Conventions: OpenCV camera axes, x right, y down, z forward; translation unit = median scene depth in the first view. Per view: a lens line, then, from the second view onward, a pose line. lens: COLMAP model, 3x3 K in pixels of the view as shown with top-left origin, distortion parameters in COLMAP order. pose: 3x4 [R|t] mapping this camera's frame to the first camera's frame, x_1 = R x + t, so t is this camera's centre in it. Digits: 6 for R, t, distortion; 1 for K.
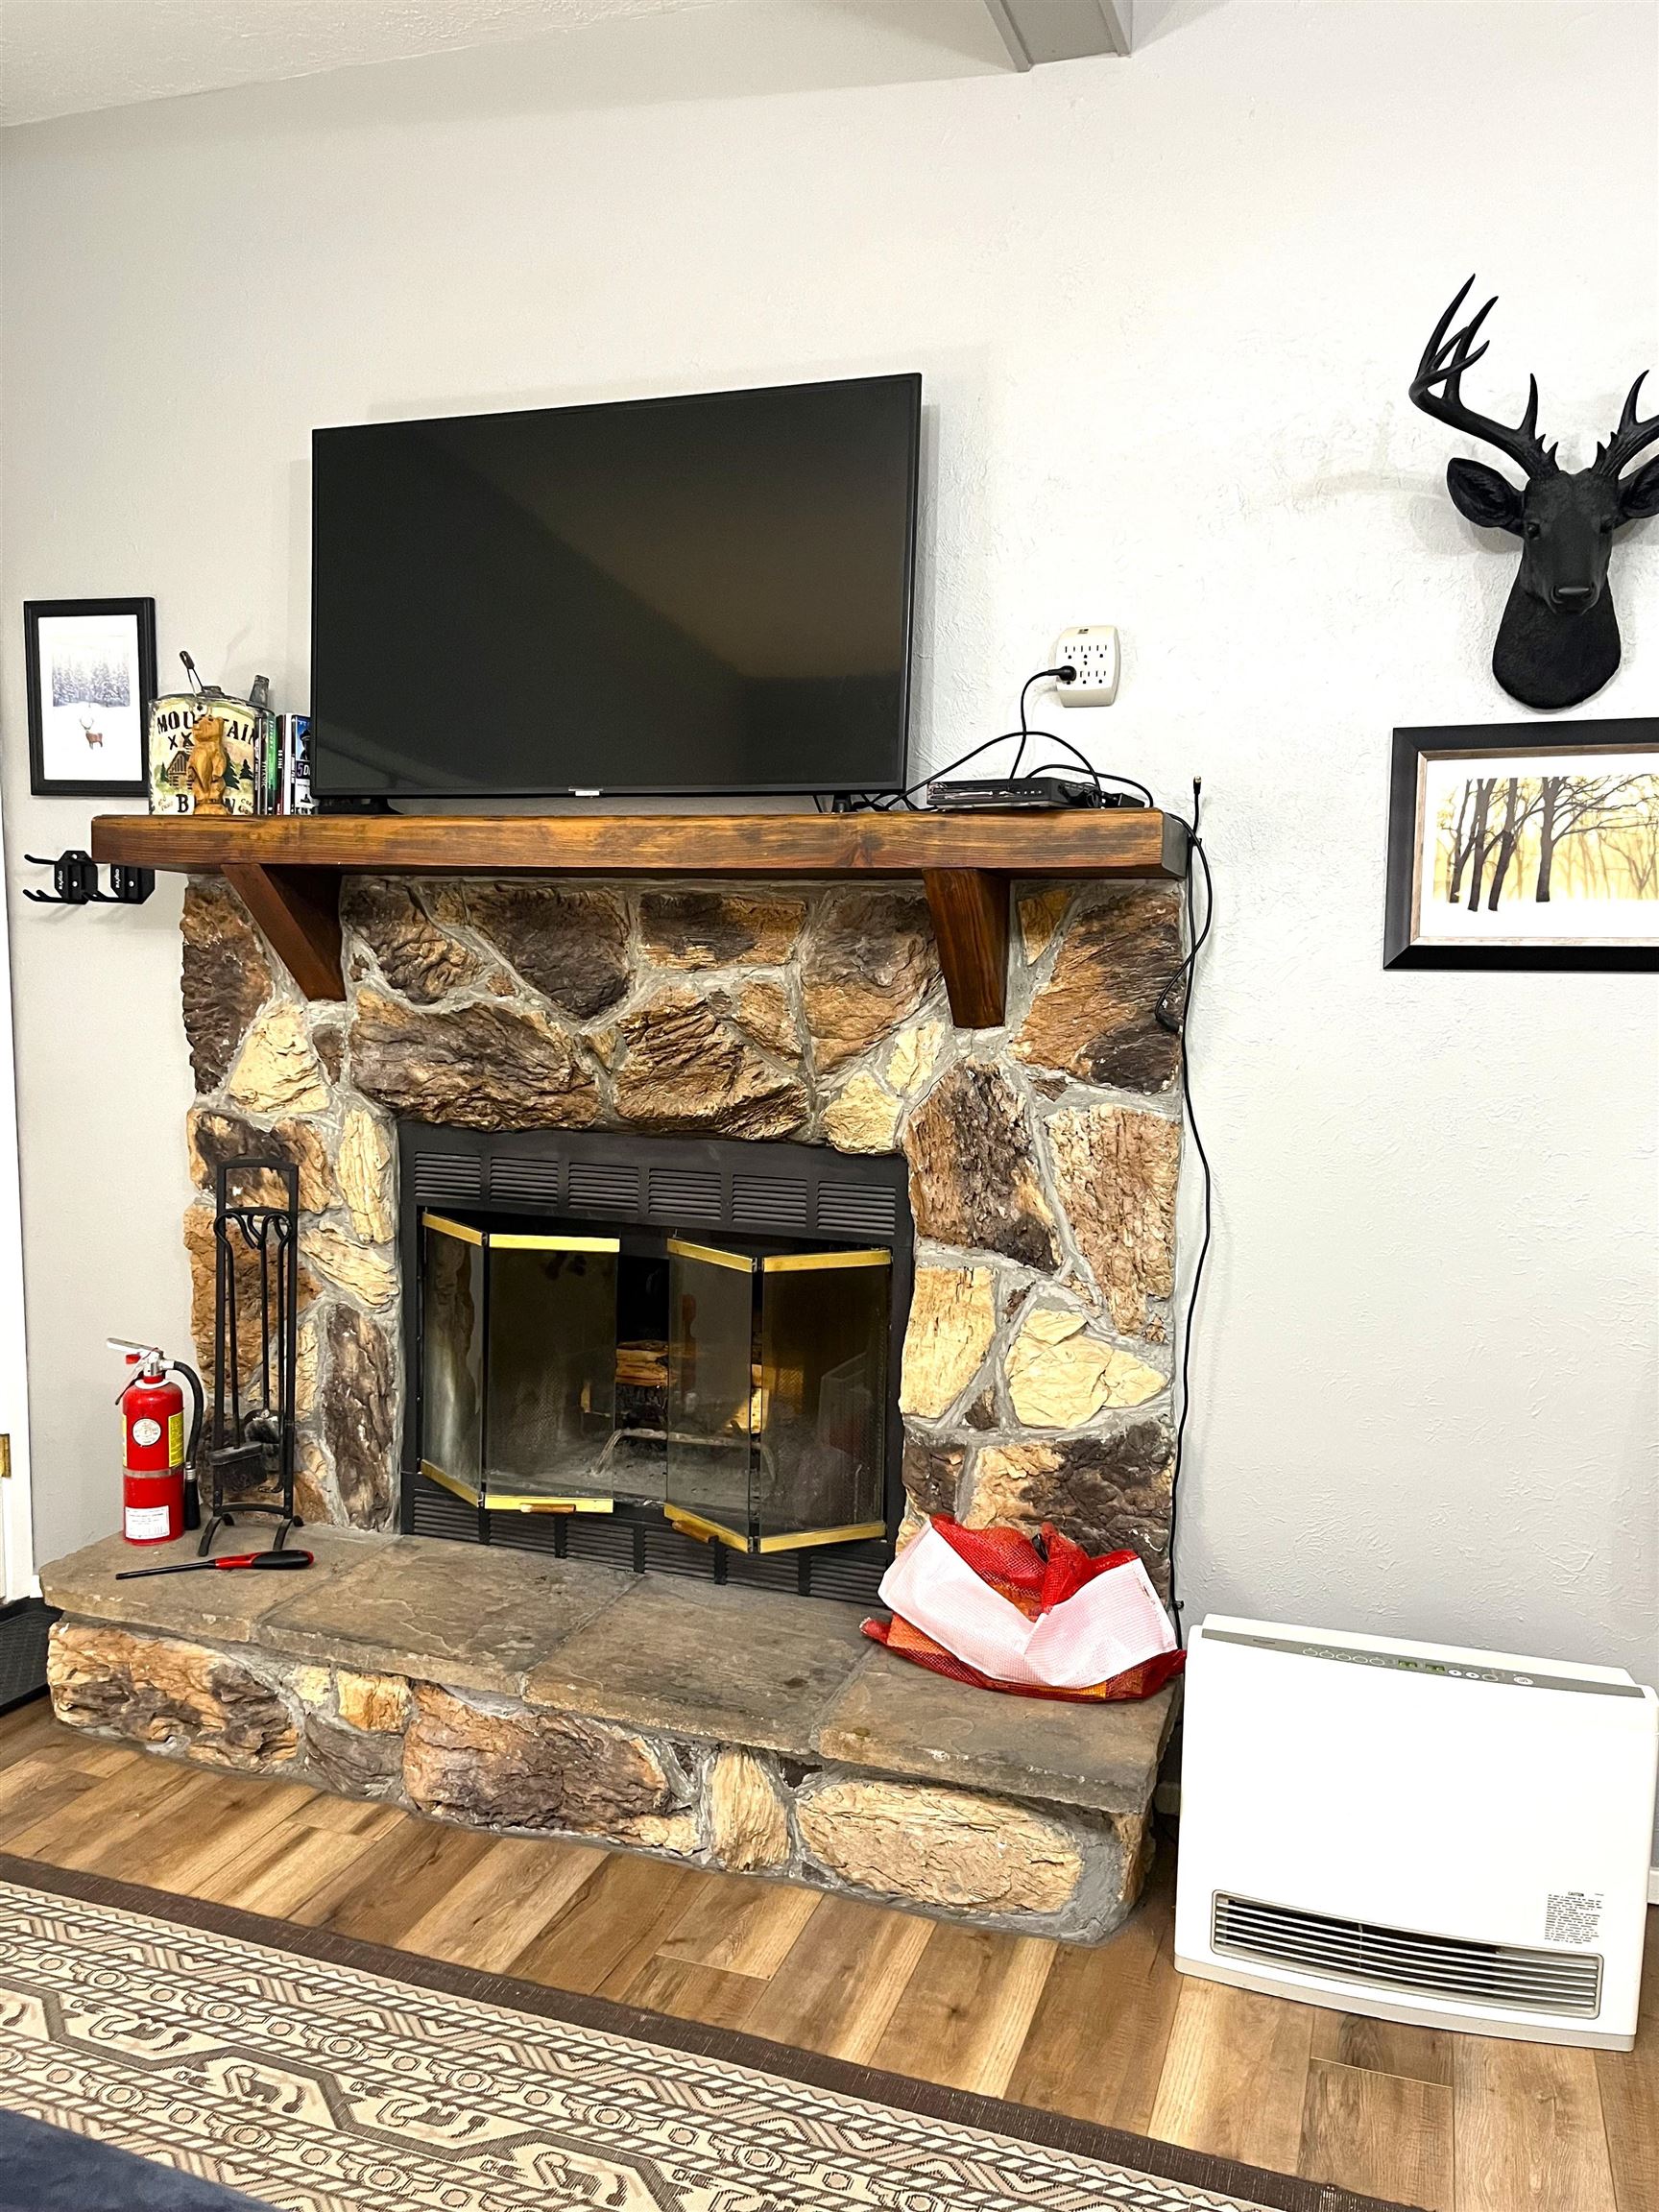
lens RADIAL K [[1686.9, 0, 801.9], [0, 1686.9, 1108.6], [0, 0, 1]] dist [0.062798, -0.078635]
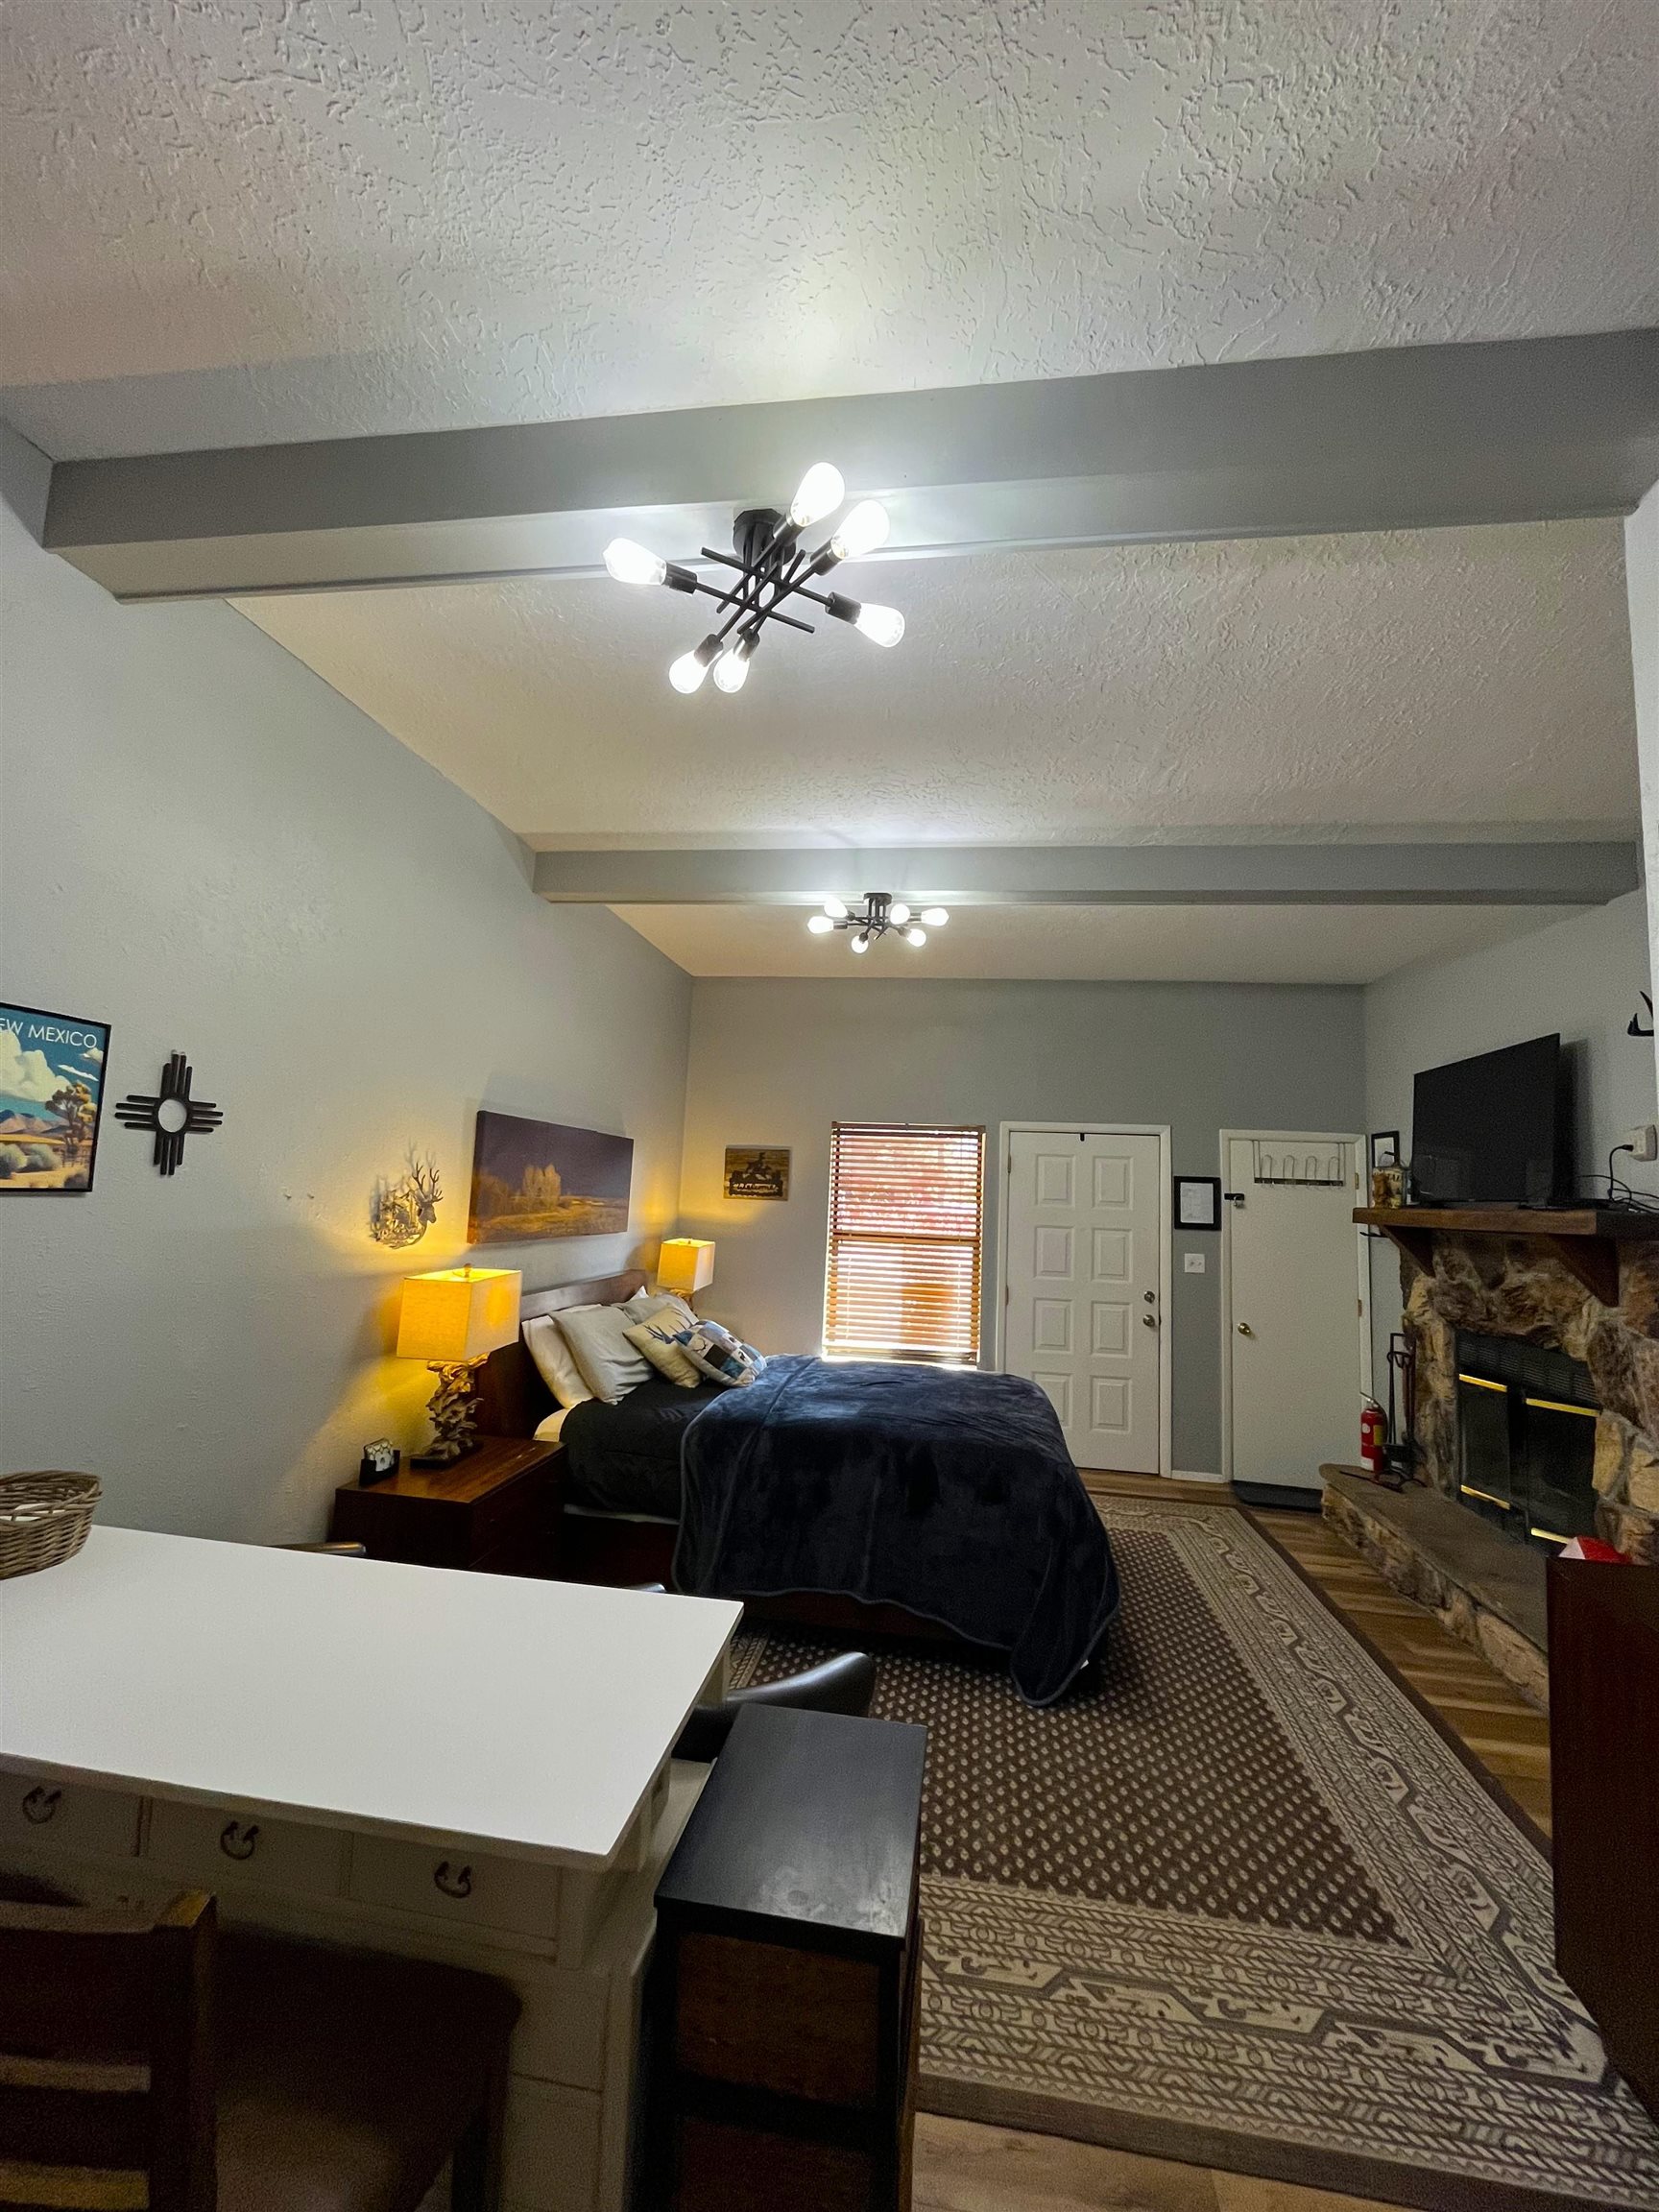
lens RADIAL K [[900.4, 0, 839.5], [0, 900.4, 1099.6], [0, 0, 1]] dist [-0.000809, -0.000651]
pose [[0.204733, -0.114423, -0.972107, 1.029558], [-0.145402, 0.978570, -0.145807, 0.004424], [0.967958, 0.171198, 0.183708, -0.214700]]
